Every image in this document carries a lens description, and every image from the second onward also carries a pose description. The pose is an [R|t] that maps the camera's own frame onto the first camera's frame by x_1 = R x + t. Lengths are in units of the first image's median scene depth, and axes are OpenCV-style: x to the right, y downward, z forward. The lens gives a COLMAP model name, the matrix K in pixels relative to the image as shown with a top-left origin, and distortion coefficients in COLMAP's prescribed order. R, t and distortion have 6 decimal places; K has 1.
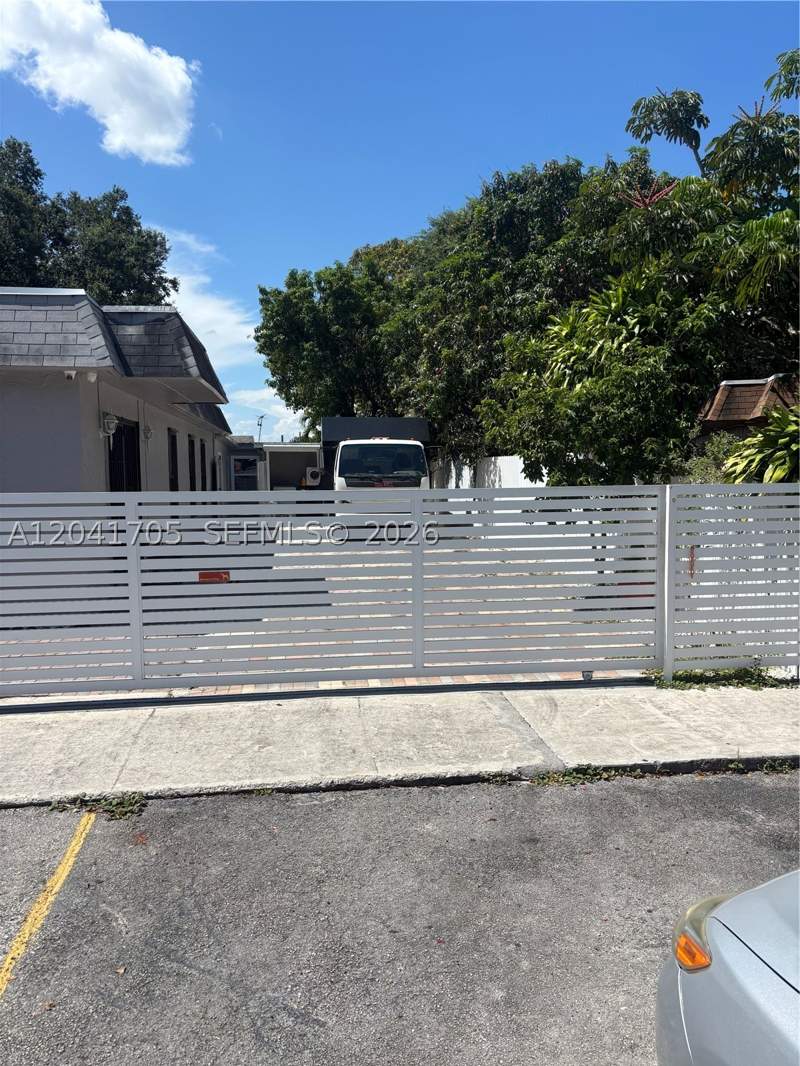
lens RADIAL K [[788.8, 0, 408.3], [0, 788.8, 538.7], [0, 0, 1]] dist [0.018620, 0.002875]
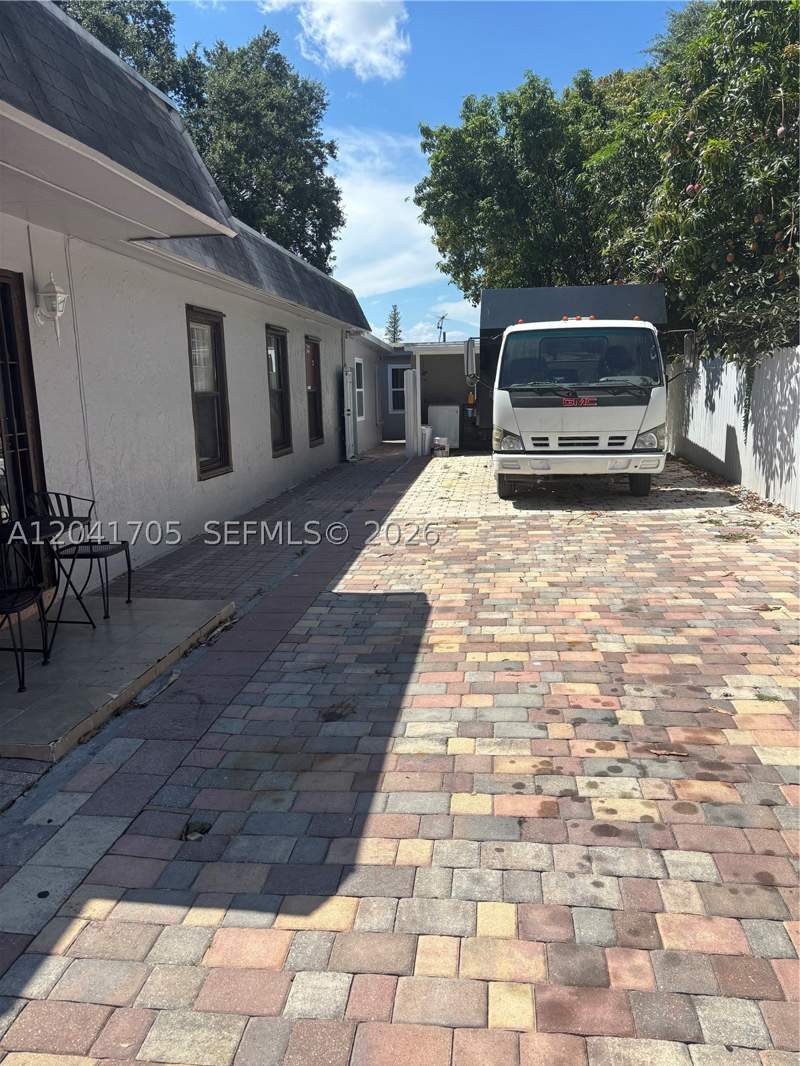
lens RADIAL K [[788.8, 0, 392.0], [0, 788.8, 550.8], [0, 0, 1]] dist [0.018620, 0.002875]
pose [[0.962322, 0.040326, -0.268904, -0.003773], [-0.006857, 0.992226, 0.124261, -0.029435], [0.271825, -0.117736, 0.955118, 0.374180]]
